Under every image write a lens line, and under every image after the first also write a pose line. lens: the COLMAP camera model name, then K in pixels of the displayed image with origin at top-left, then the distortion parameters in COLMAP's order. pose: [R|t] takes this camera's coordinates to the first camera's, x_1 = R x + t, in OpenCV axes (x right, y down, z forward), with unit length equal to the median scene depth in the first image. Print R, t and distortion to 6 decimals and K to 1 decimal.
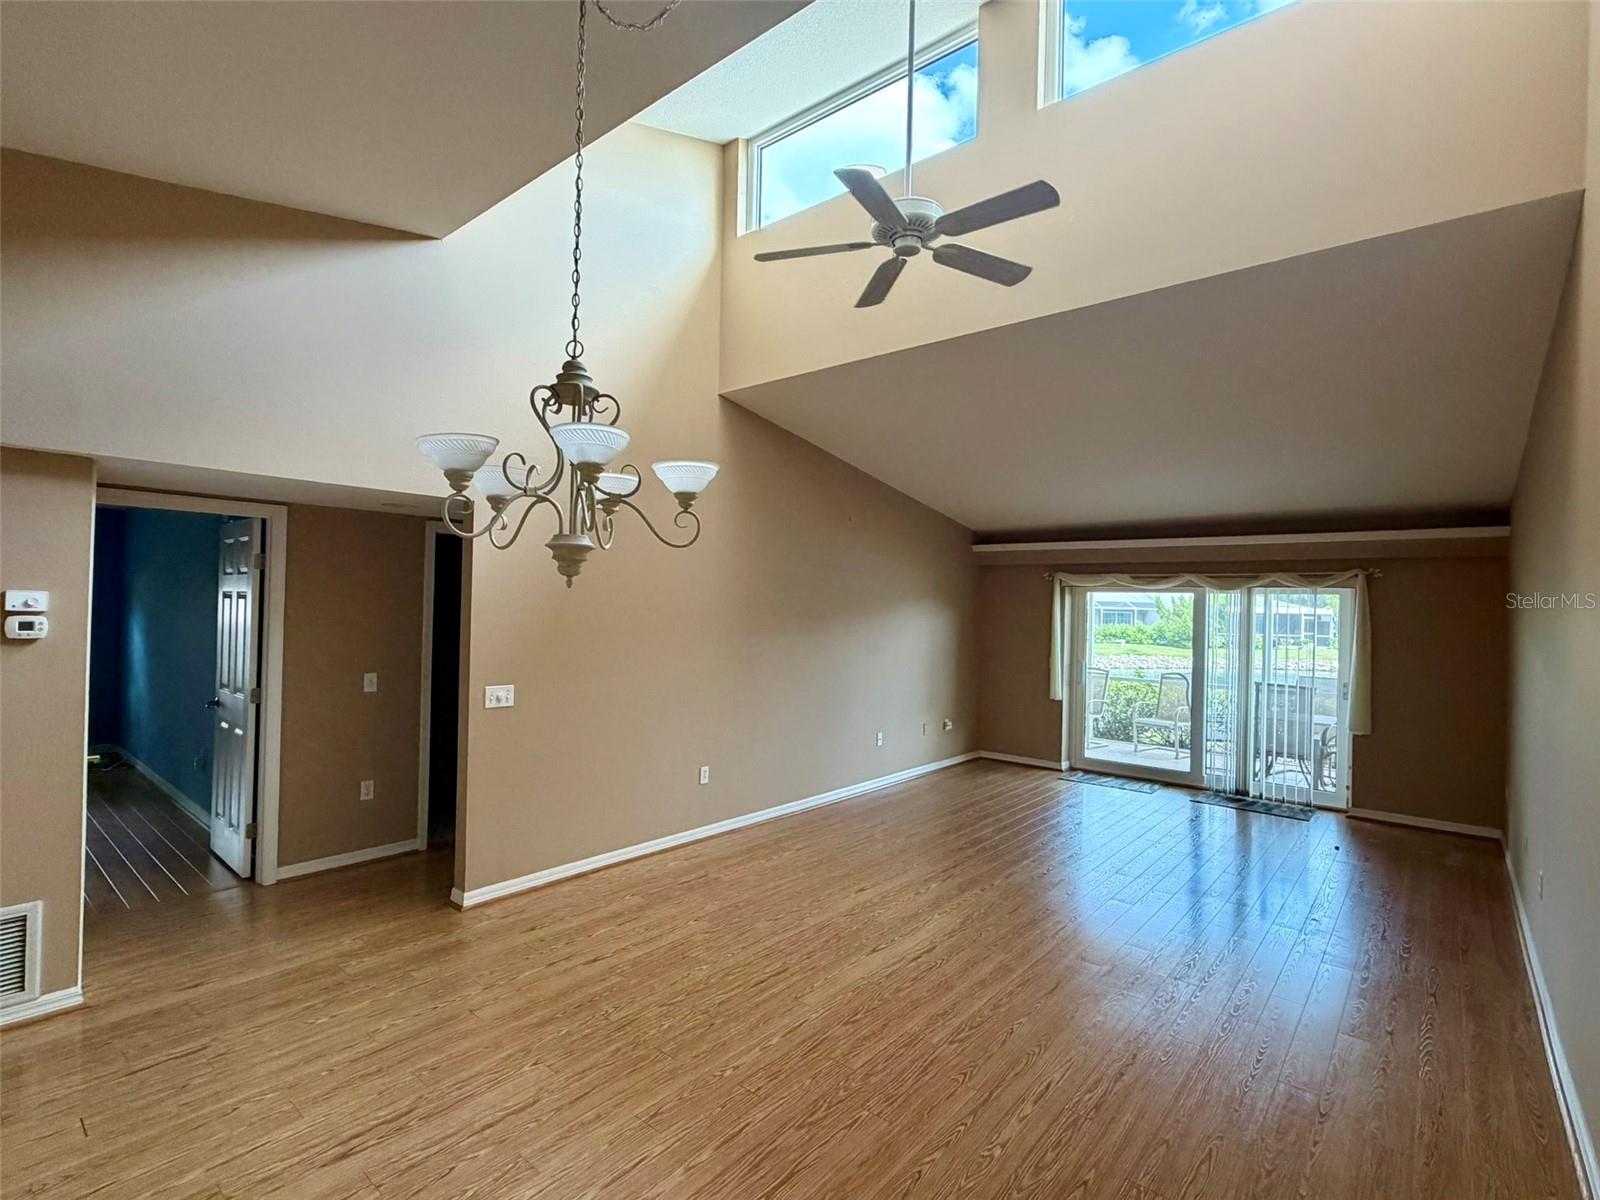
lens RADIAL K [[760.4, 0, 800.5], [0, 760.4, 601.6], [0, 0, 1]] dist [0.001996, -0.000704]
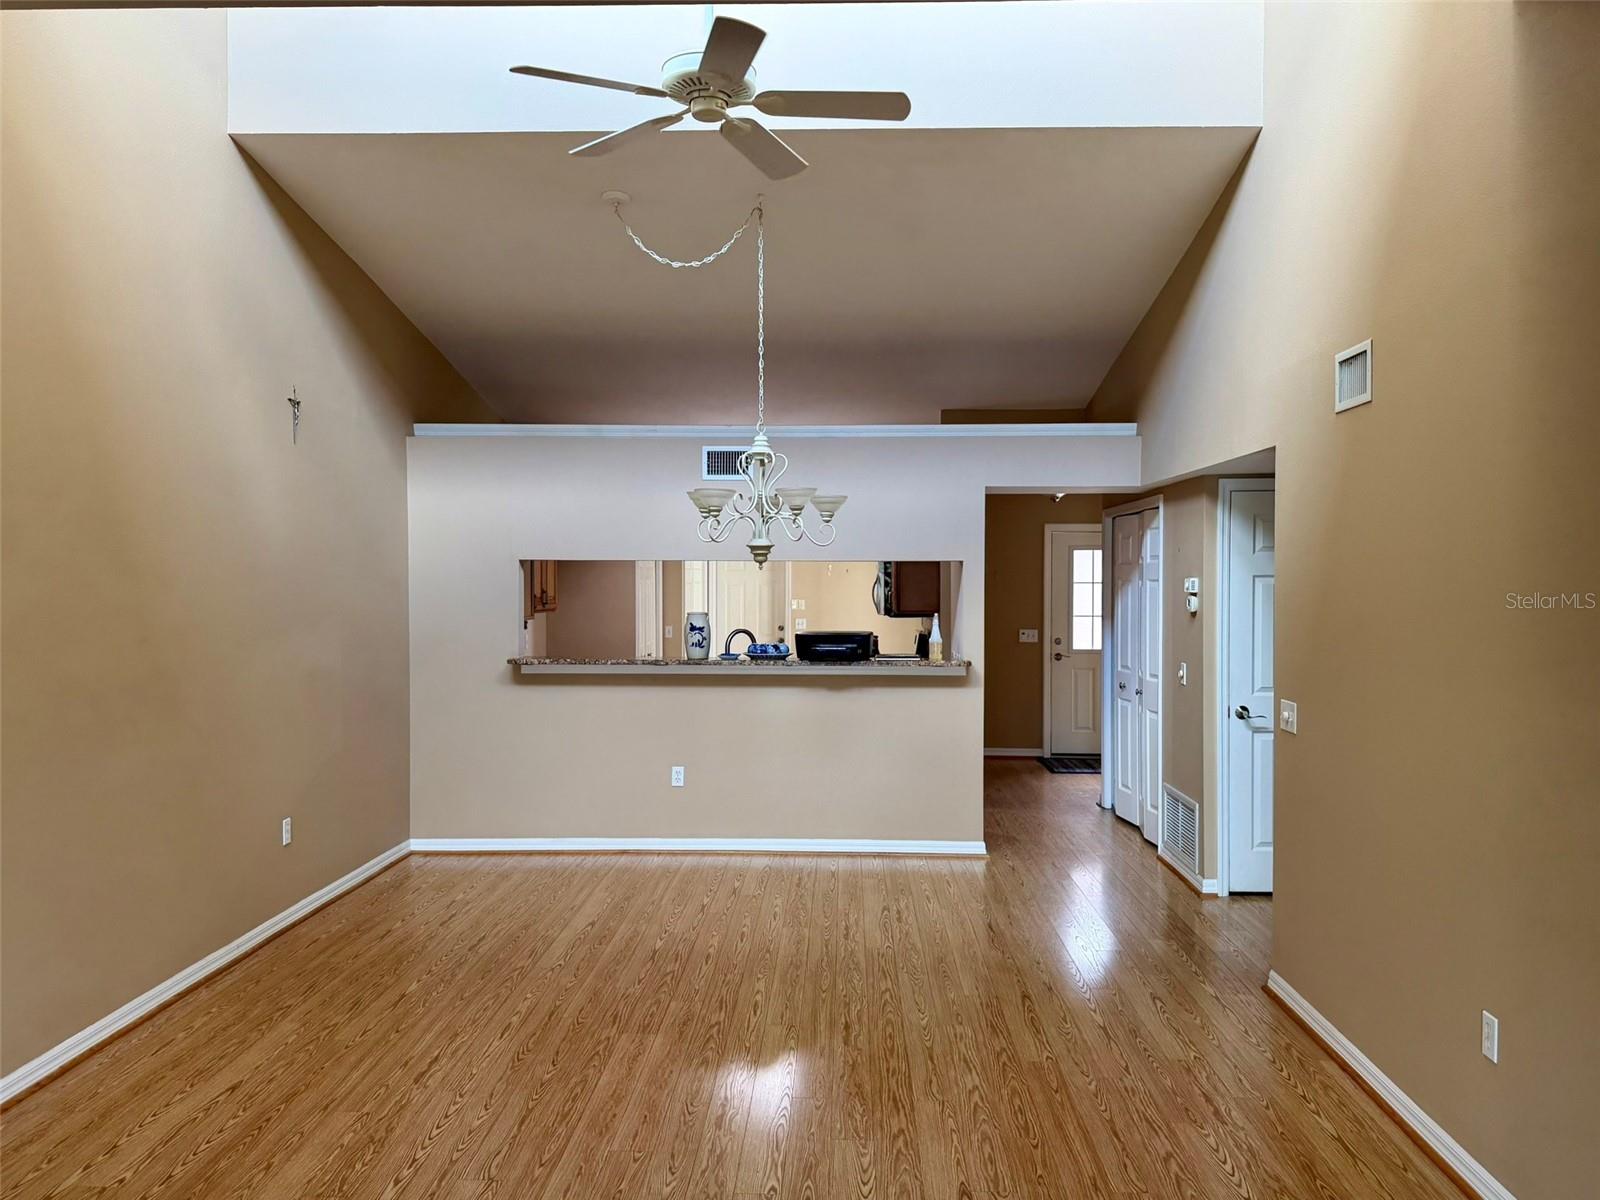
lens RADIAL K [[1250.6, 0, 803.9], [0, 1250.6, 597.5], [0, 0, 1]] dist [0.039465, -0.004319]
pose [[-0.787952, -0.013897, -0.615579, 0.444642], [-0.016286, 0.999866, -0.001727, 0.016323], [0.615521, 0.008664, -0.788073, 1.084504]]
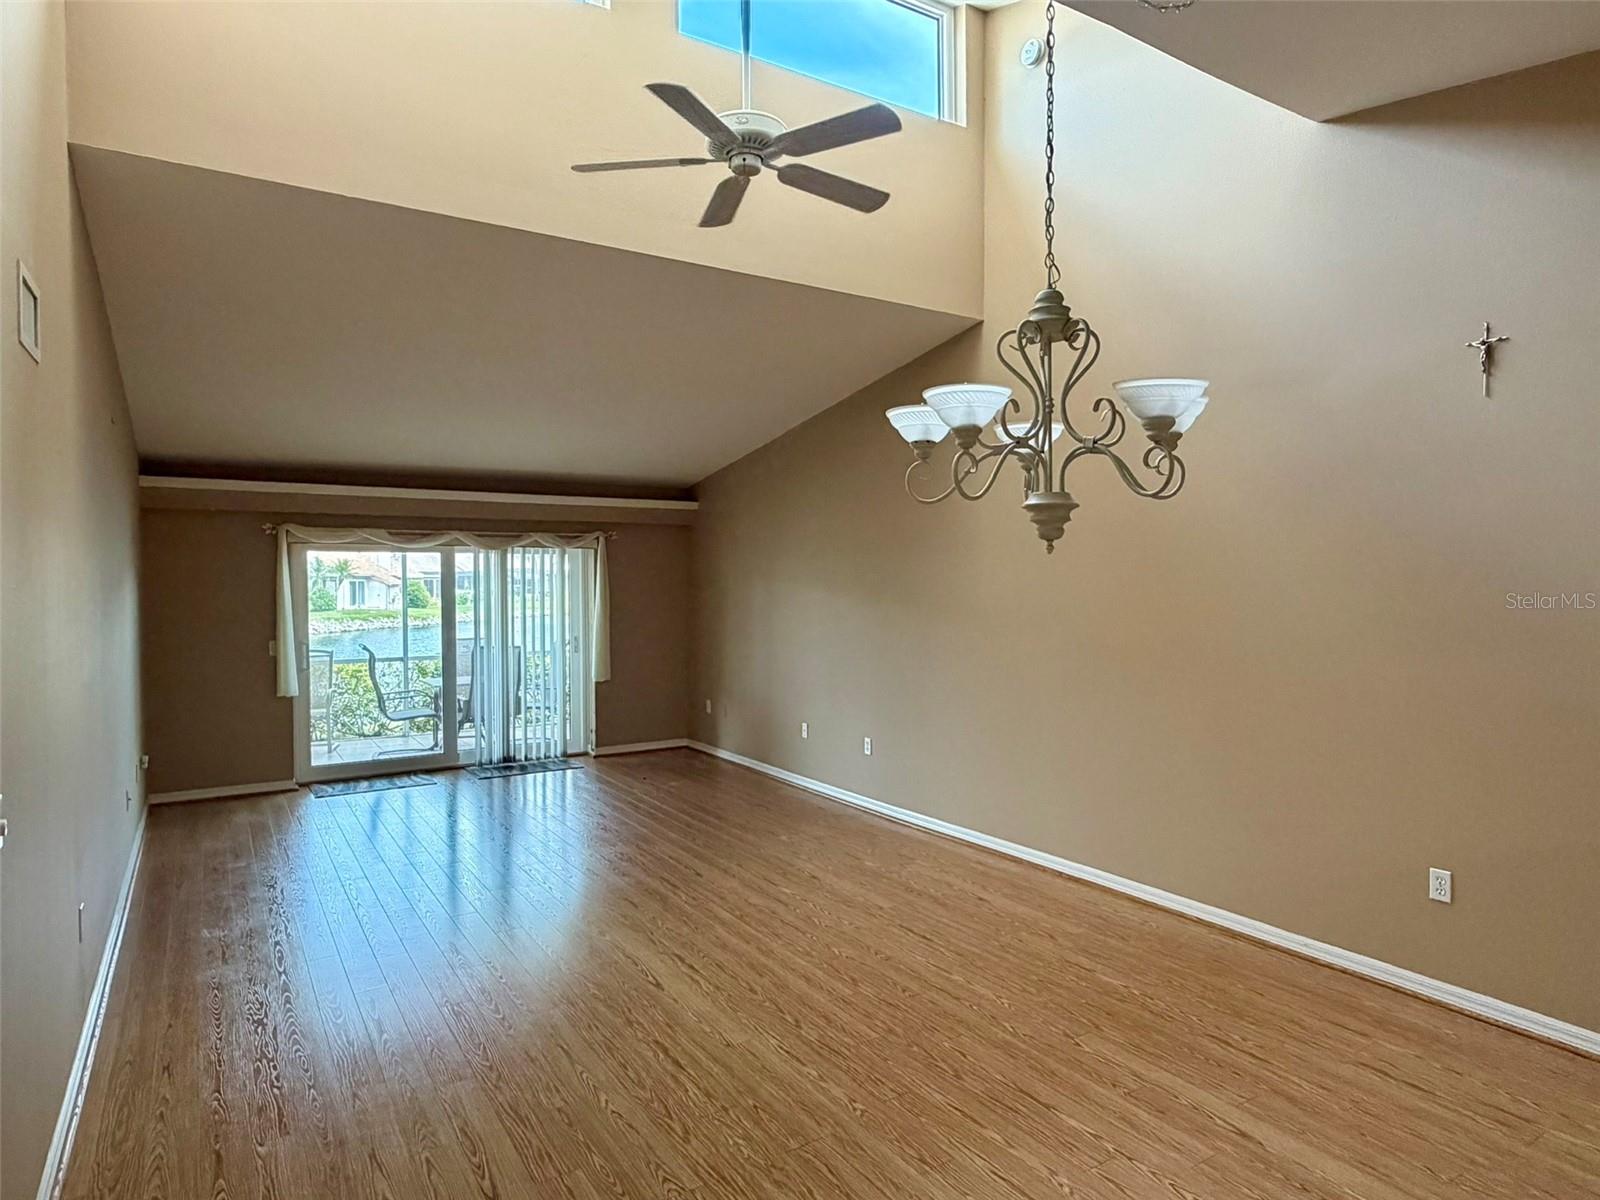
lens RADIAL K [[933.3, 0, 800.2], [0, 933.3, 595.9], [0, 0, 1]] dist [-0.006203, -0.001010]
pose [[0.301234, -0.042110, 0.952620, -0.470376], [0.005150, 0.999082, 0.042535, -0.005526], [-0.953536, -0.007906, 0.301174, 0.316896]]
